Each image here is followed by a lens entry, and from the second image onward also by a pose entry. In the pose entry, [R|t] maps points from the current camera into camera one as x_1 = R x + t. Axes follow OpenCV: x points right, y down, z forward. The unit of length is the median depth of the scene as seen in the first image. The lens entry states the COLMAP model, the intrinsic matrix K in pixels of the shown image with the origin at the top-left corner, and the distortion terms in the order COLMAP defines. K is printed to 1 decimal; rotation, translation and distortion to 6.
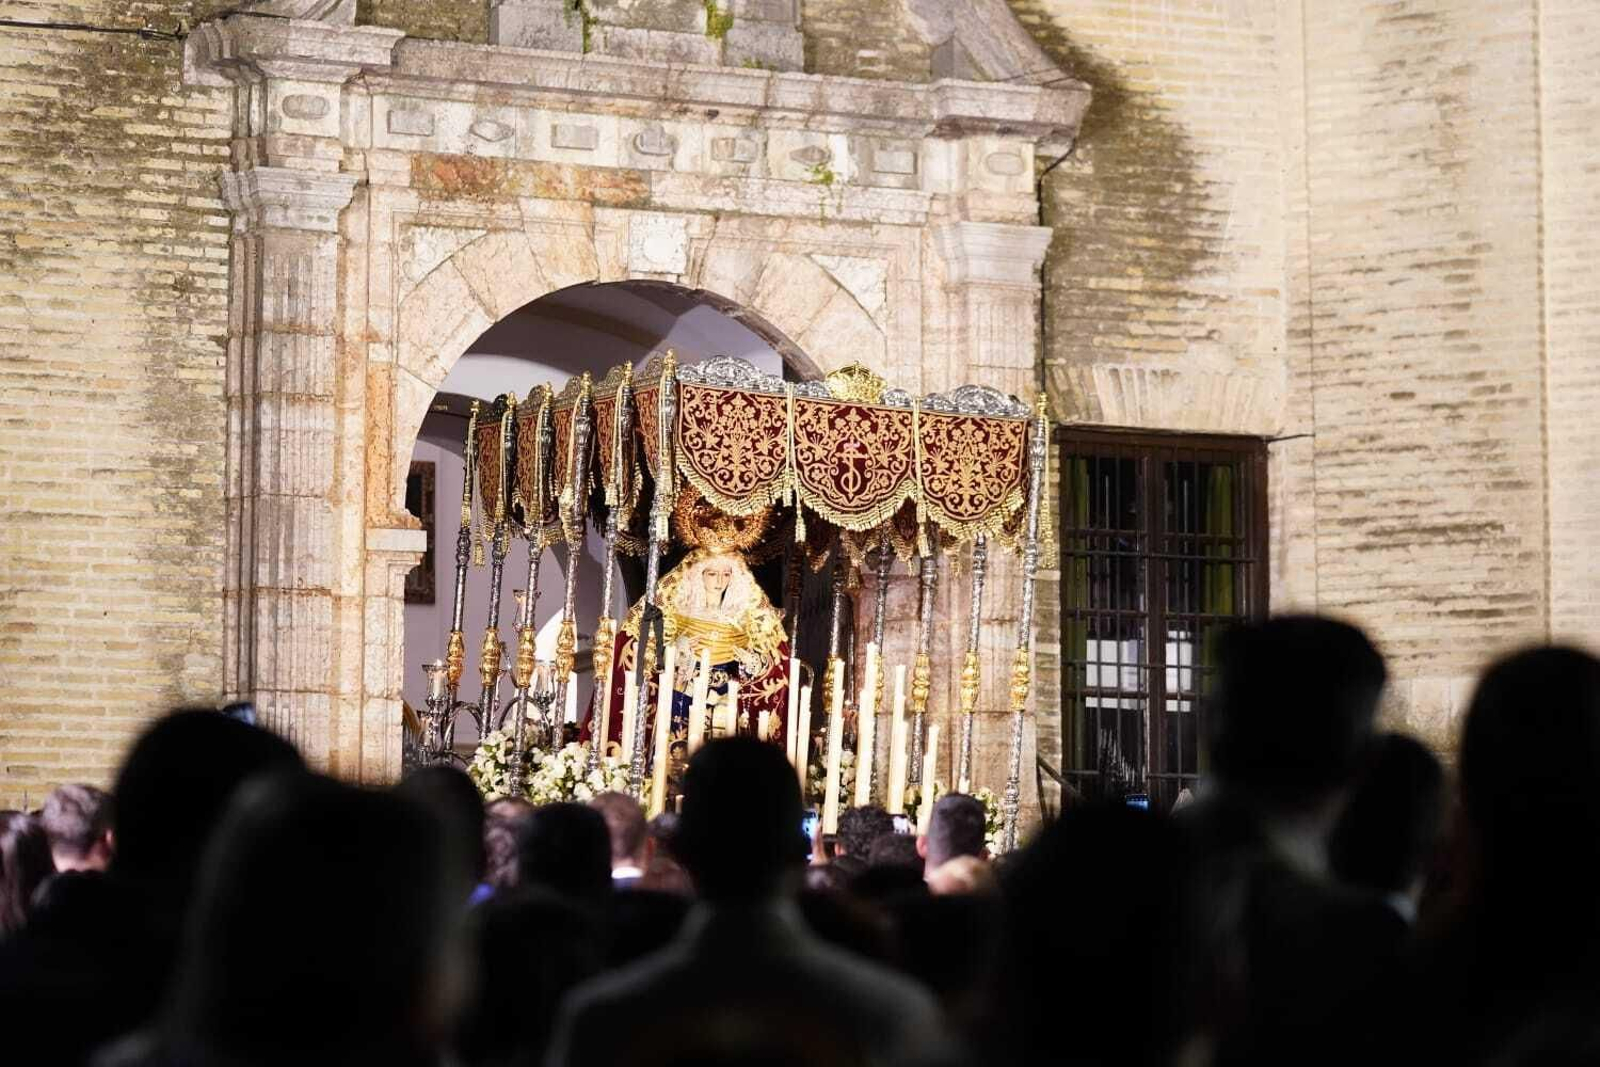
lens RADIAL K [[4431.2, 0, 800.0], [0, 4431.2, 533.5], [0, 0, 1]] dist [0.056299, 0.258365]
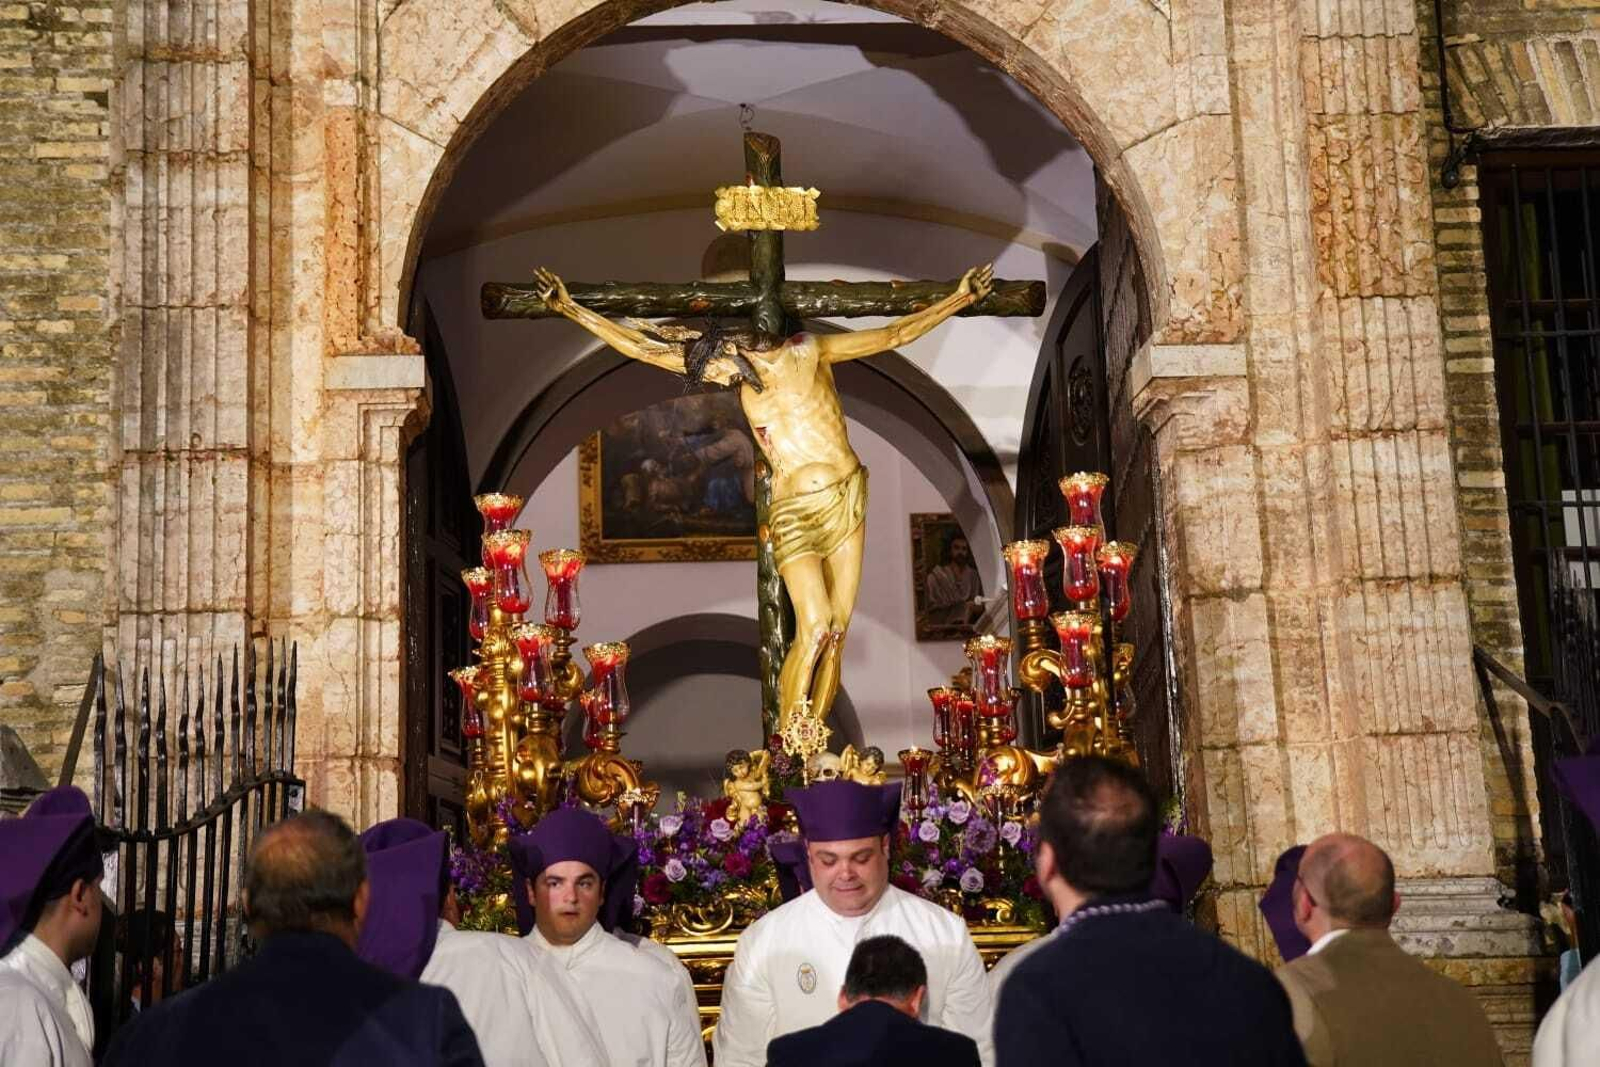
lens RADIAL K [[2254.3, 0, 796.4], [0, 2254.3, 549.5], [0, 0, 1]] dist [0.150953, 0.059813]
pose [[0.953072, -0.093289, -0.288011, 0.059338], [0.073719, 0.994217, -0.078087, 0.057305], [0.293631, 0.053191, 0.954438, 0.710677]]
